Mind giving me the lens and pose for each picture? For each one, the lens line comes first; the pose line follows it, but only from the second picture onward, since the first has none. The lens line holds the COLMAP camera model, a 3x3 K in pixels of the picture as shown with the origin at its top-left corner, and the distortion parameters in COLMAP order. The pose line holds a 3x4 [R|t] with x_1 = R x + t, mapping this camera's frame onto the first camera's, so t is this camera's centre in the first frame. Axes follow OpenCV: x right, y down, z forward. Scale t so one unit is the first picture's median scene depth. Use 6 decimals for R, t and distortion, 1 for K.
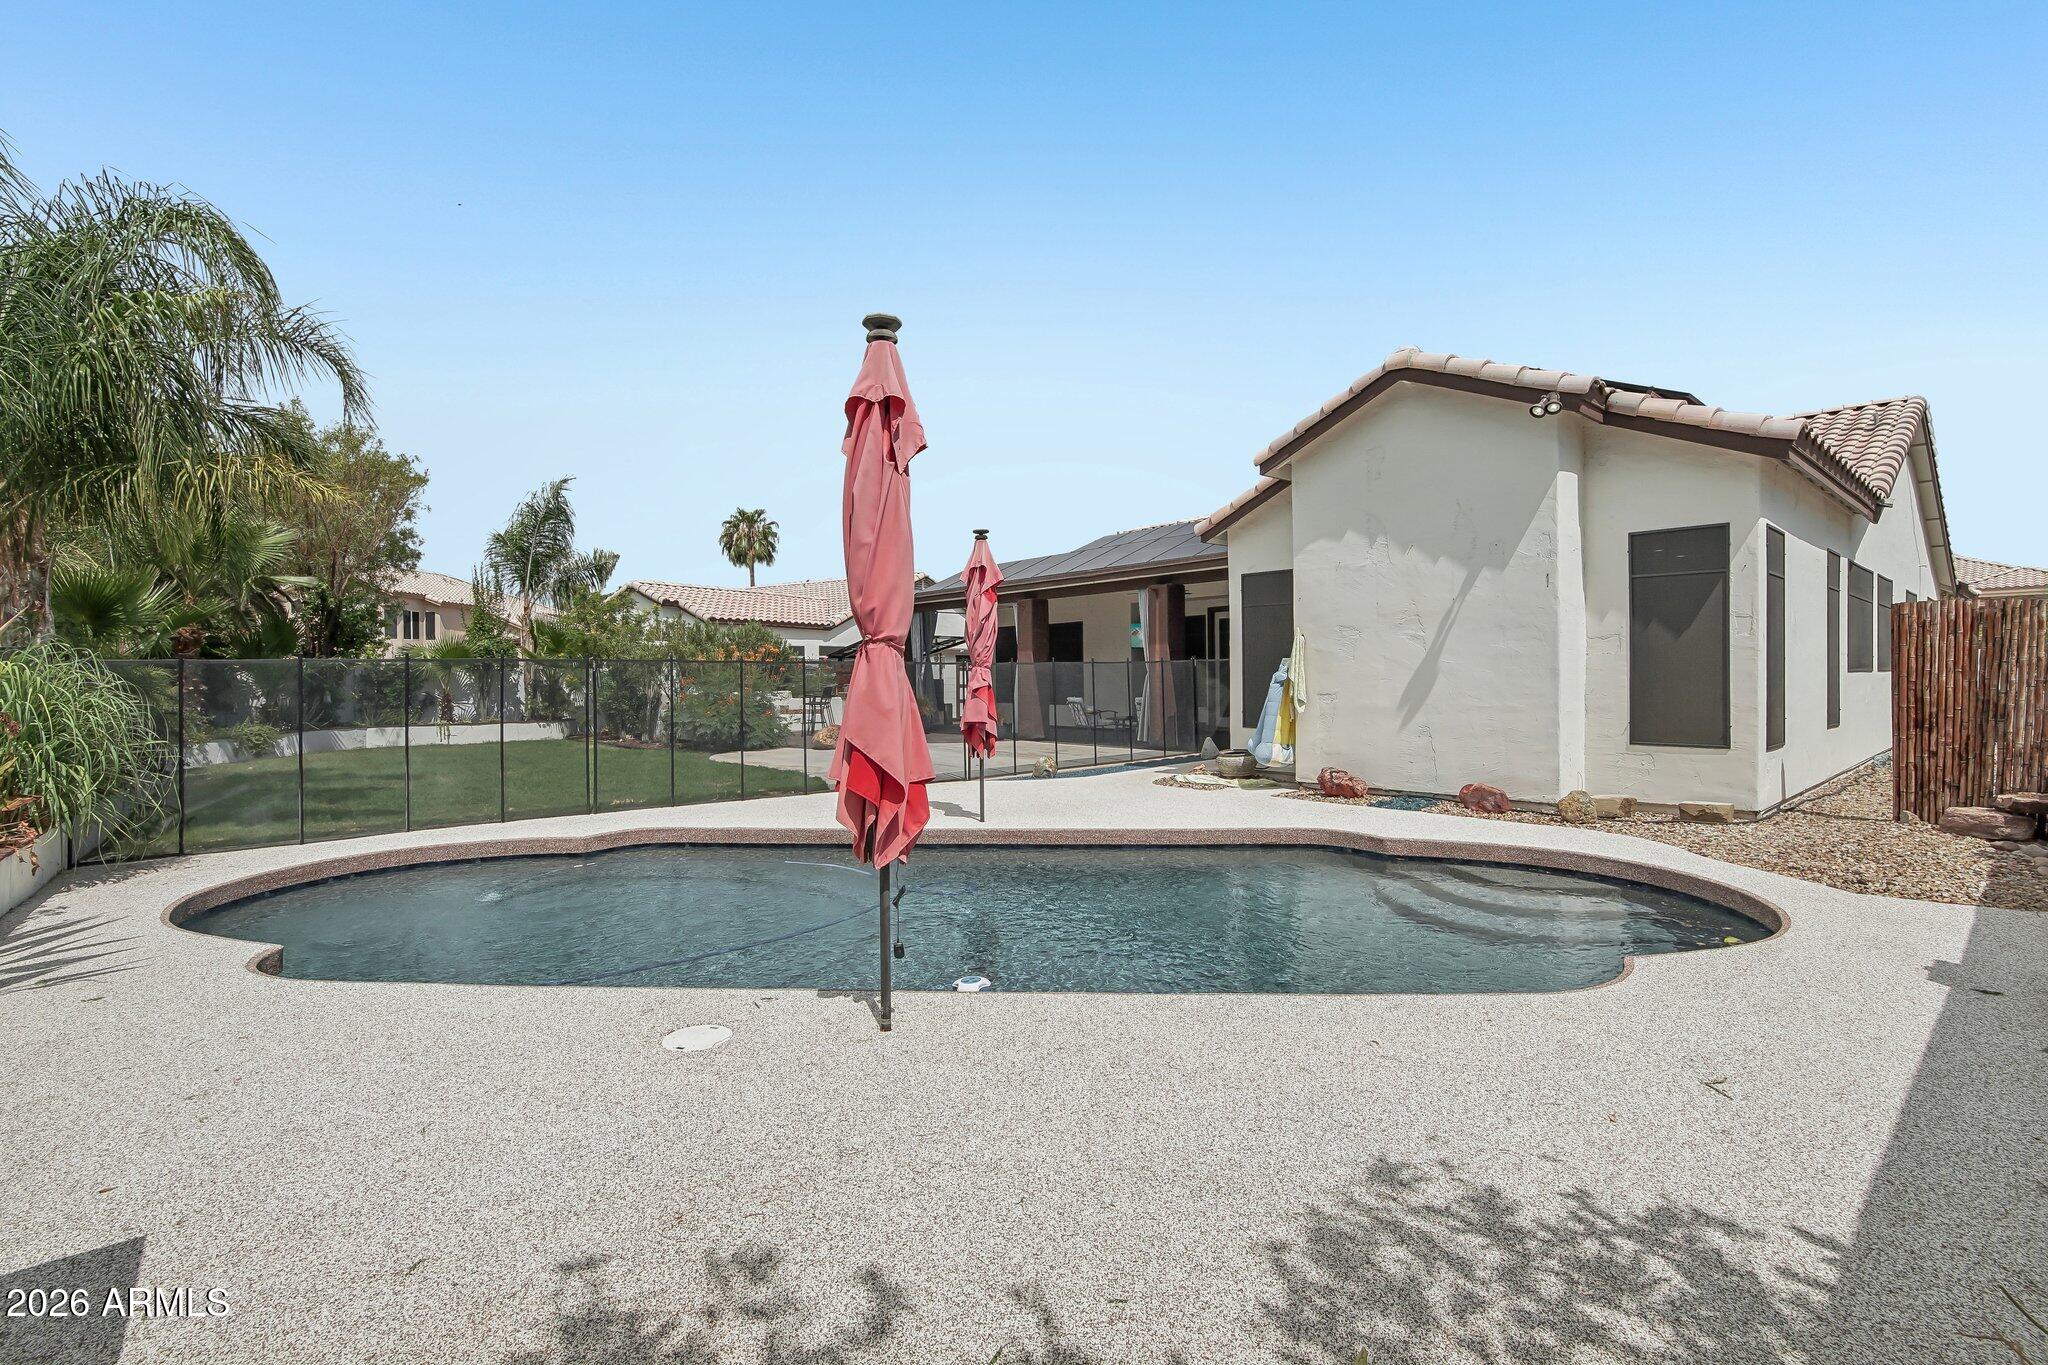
lens RADIAL K [[935.7, 0, 1014.7], [0, 935.7, 682.9], [0, 0, 1]] dist [-0.013488, 0.000924]
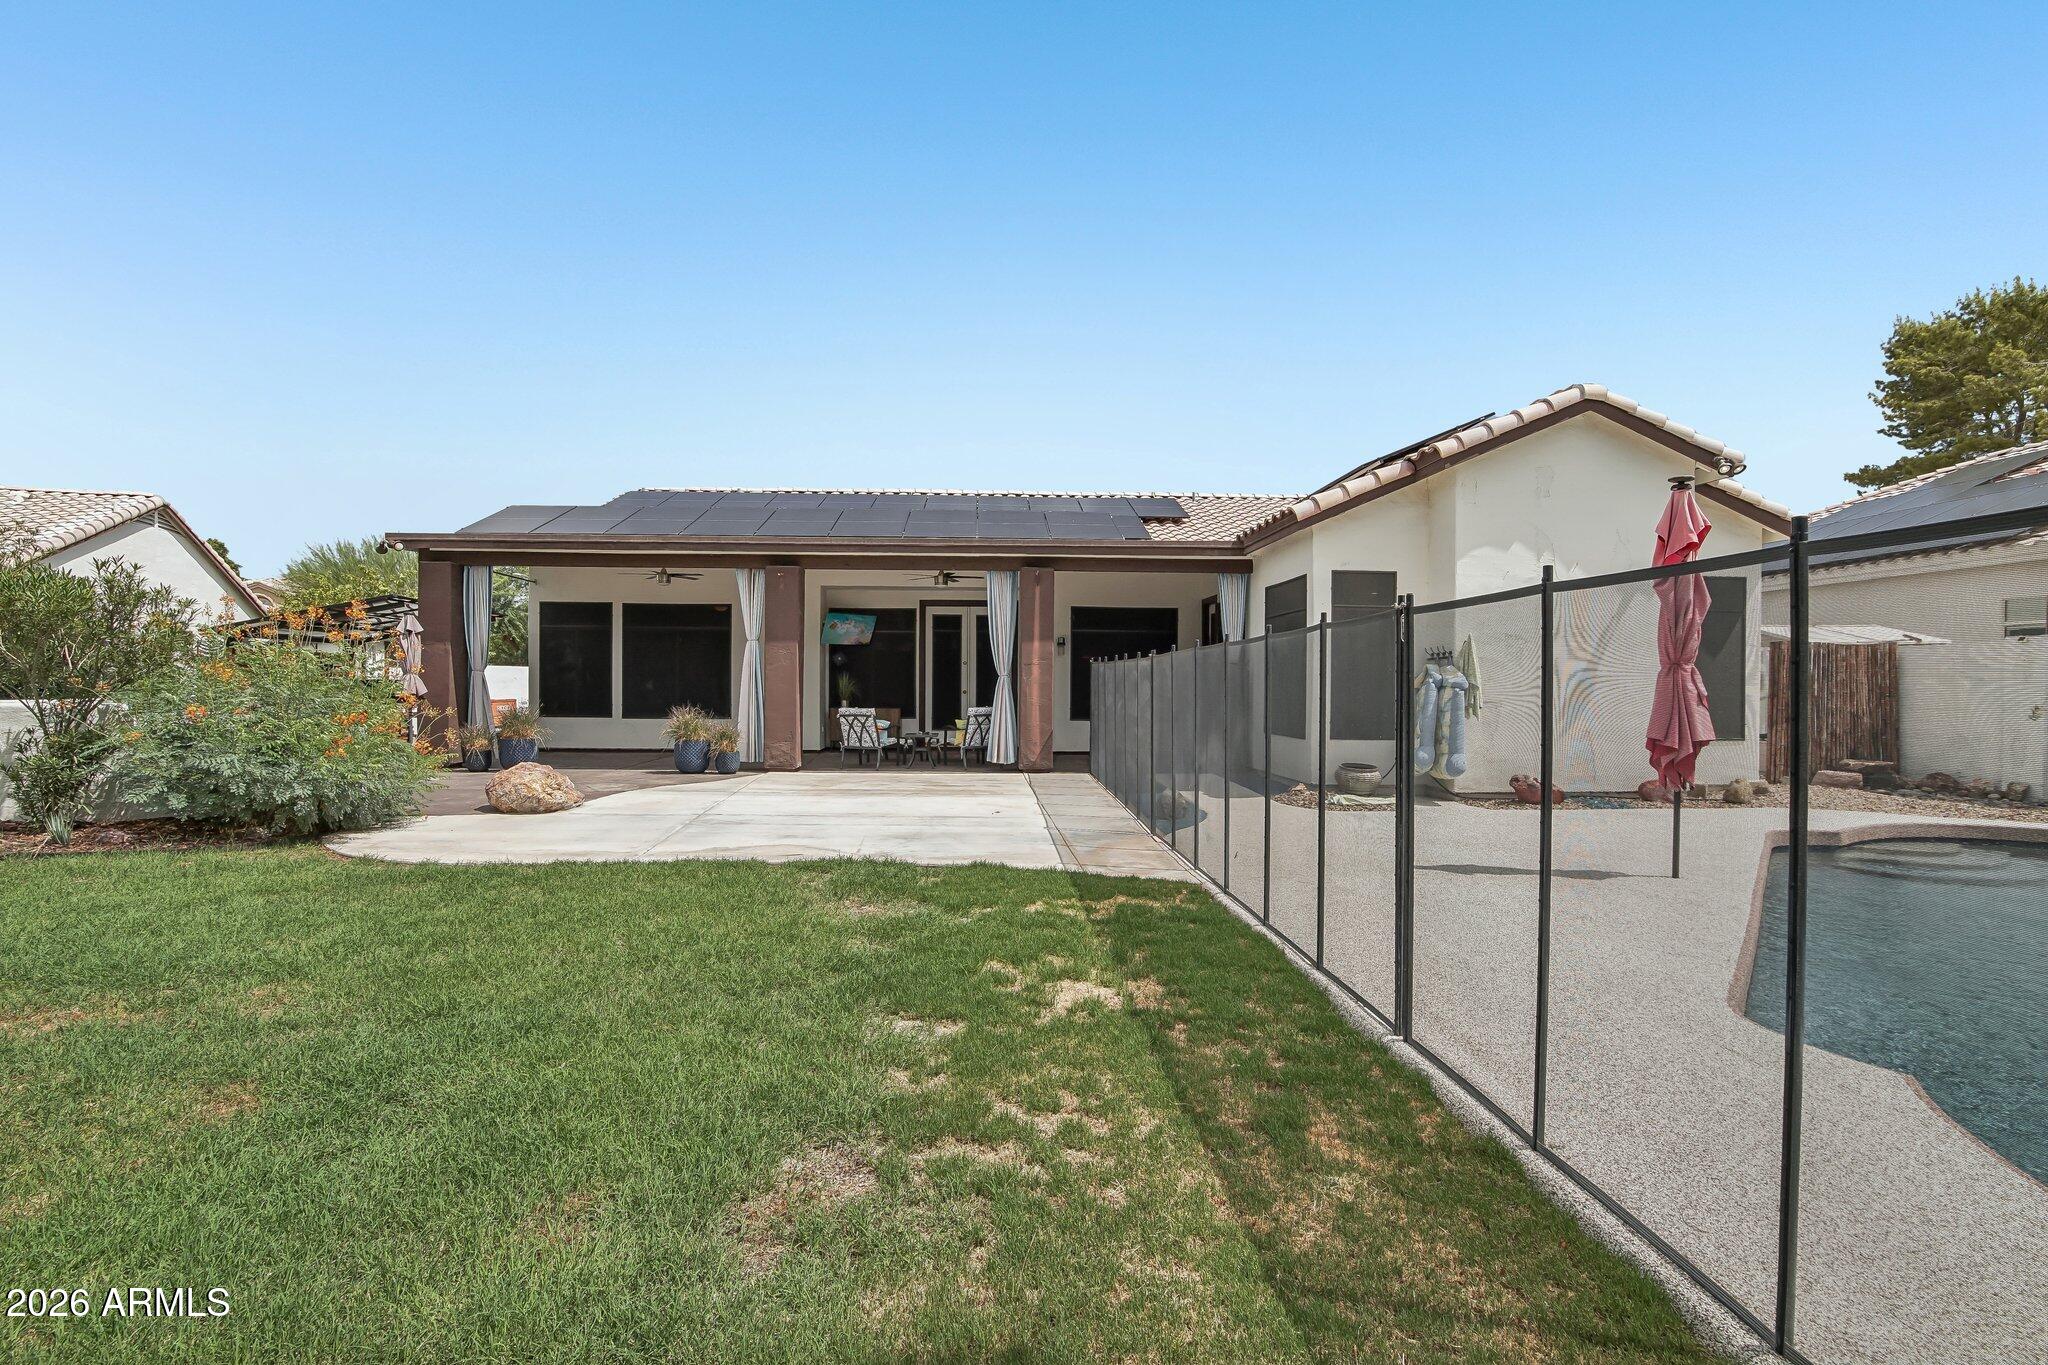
lens RADIAL K [[935.7, 0, 1031.9], [0, 935.7, 691.3], [0, 0, 1]] dist [-0.013488, 0.000924]
pose [[0.623272, 0.008435, 0.781959, -0.744460], [-0.009044, 0.999953, -0.003578, 0.008547], [-0.781952, -0.004842, 0.623319, 0.746752]]
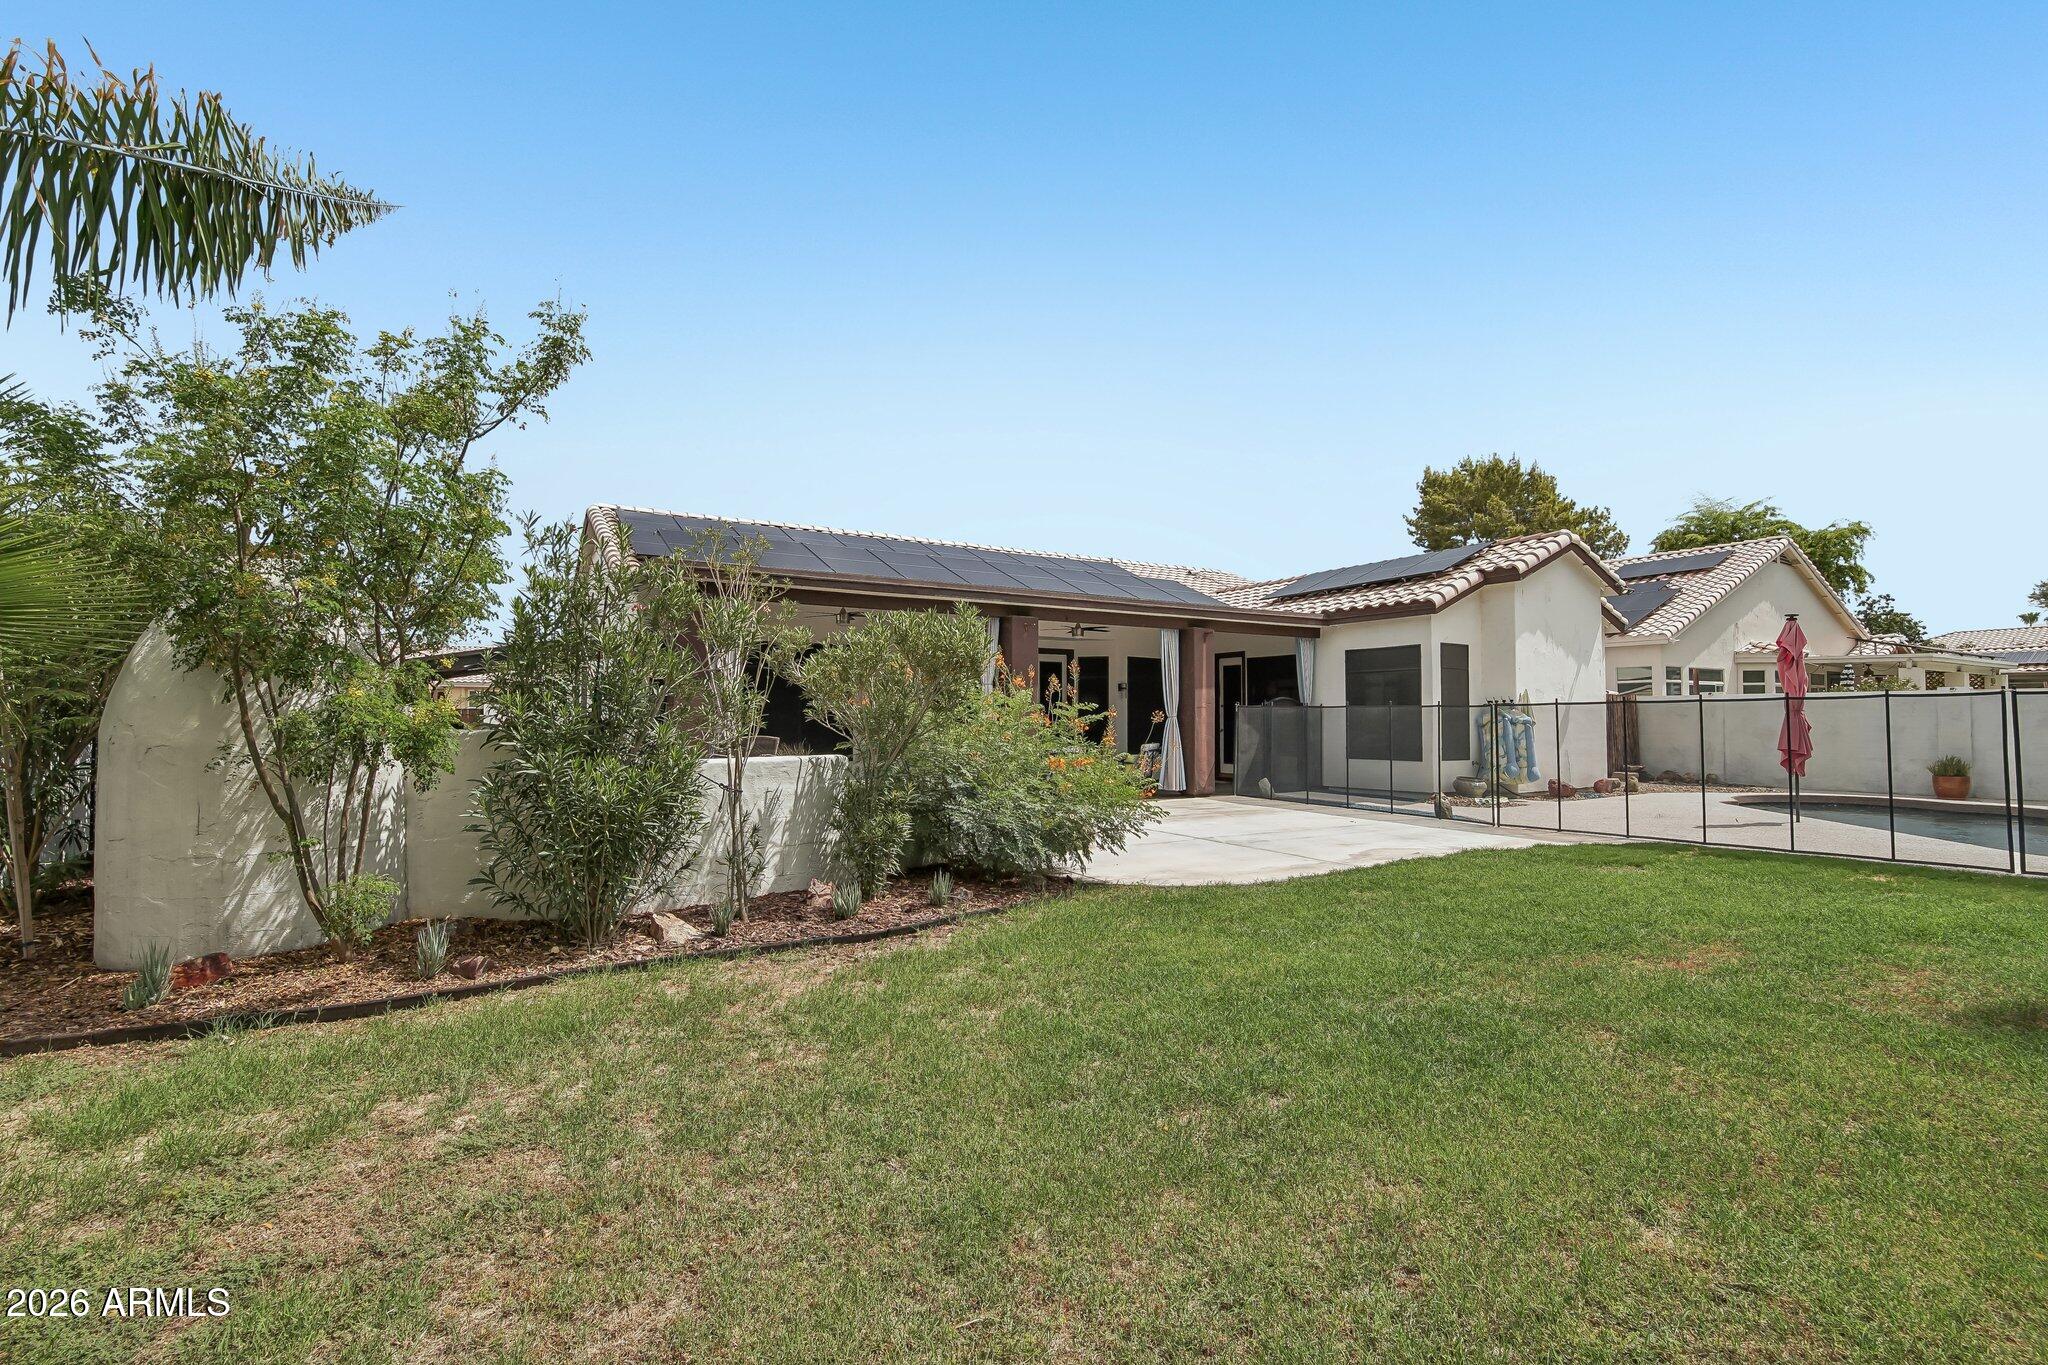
lens RADIAL K [[986.2, 0, 1018.3], [0, 986.2, 681.1], [0, 0, 1]] dist [0.000926, 0.000119]
pose [[0.148236, 0.056826, 0.987318, -1.375068], [0.005441, 0.998286, -0.058274, 0.017774], [-0.988937, 0.014010, 0.147672, 1.555884]]
